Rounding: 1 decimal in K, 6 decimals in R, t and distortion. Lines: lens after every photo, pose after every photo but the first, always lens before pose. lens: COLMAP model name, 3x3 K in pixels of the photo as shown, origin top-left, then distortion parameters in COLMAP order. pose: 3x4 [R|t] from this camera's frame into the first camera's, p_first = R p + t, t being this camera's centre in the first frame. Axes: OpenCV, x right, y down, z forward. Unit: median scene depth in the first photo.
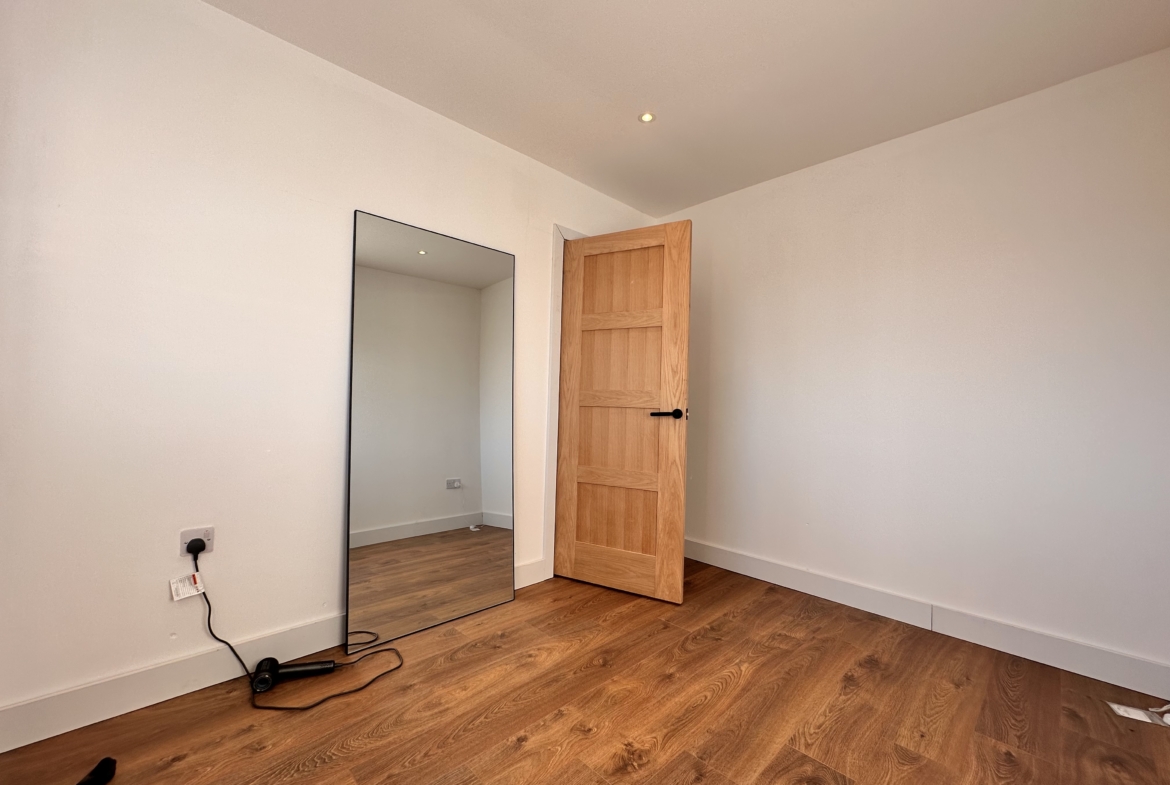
lens RADIAL K [[461.8, 0, 585.0], [0, 461.8, 392.5], [0, 0, 1]] dist [0.000391, 0.000100]
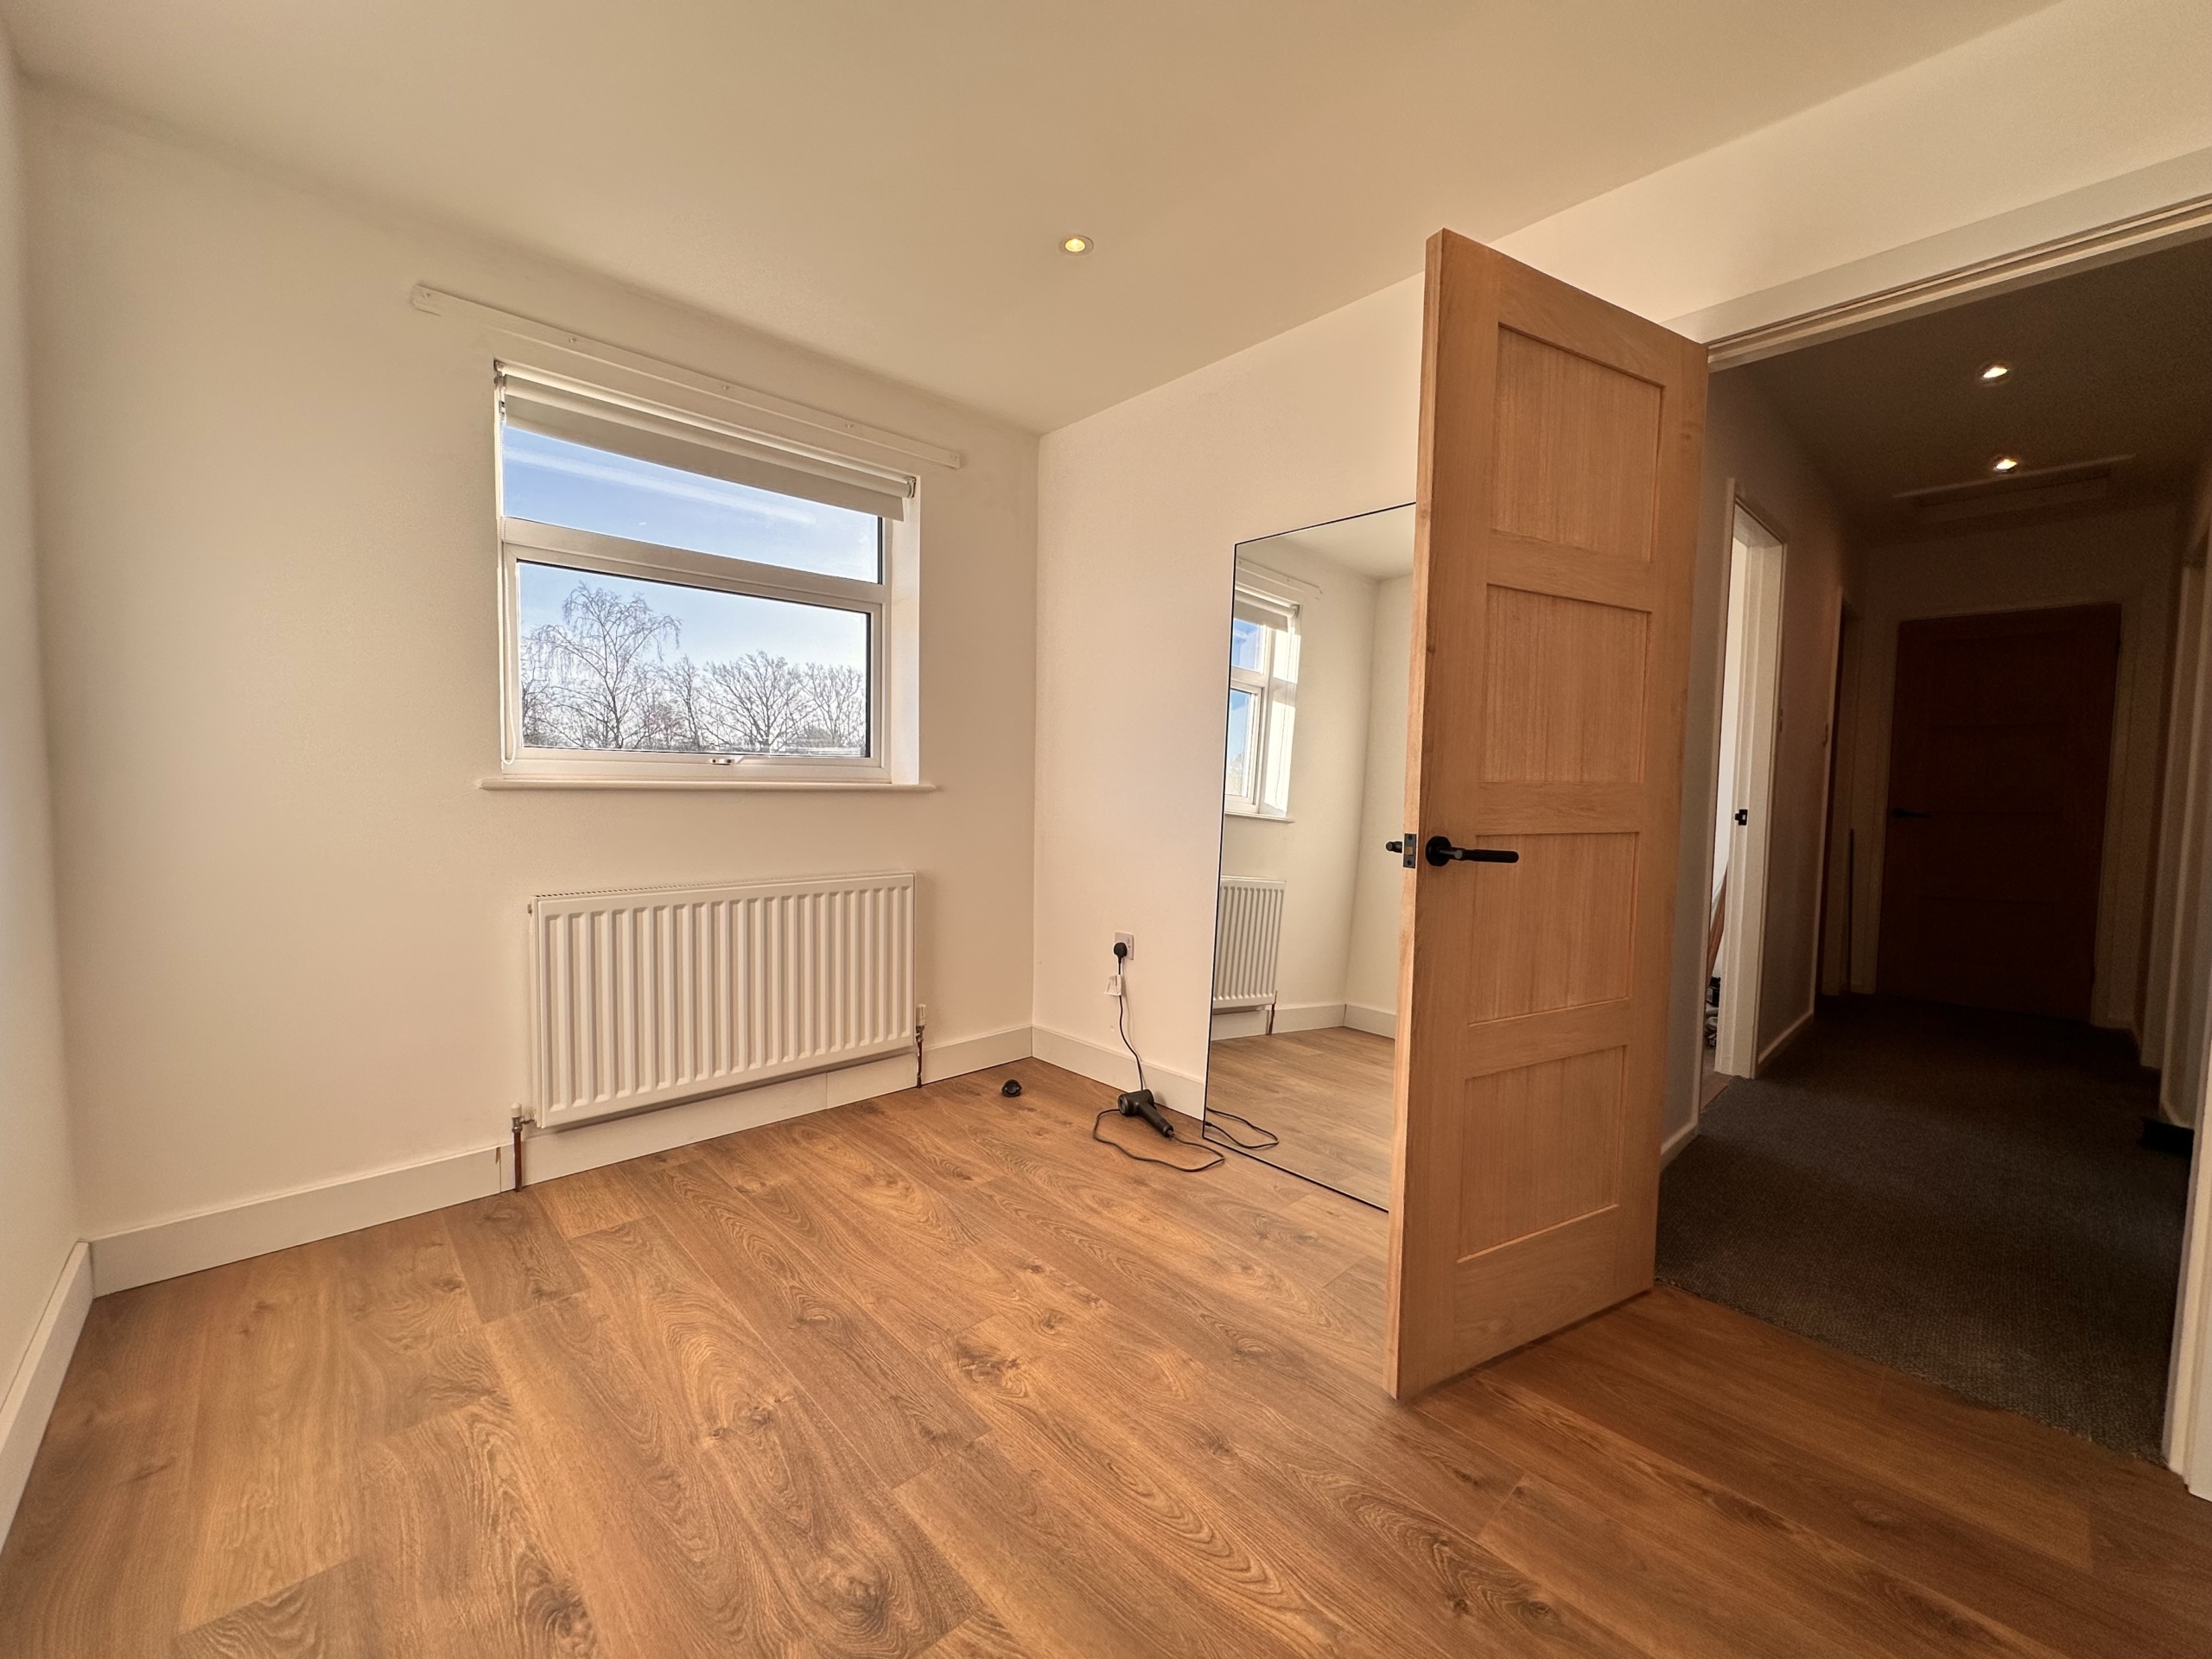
lens RADIAL K [[881.3, 0, 1106.0], [0, 881.3, 829.5], [0, 0, 1]] dist [-0.002318, 0.000021]
pose [[-0.011625, 0.030355, -0.999472, 1.096127], [0.006250, 0.999522, 0.030284, 0.011217], [0.999913, -0.005894, -0.011809, 1.001954]]
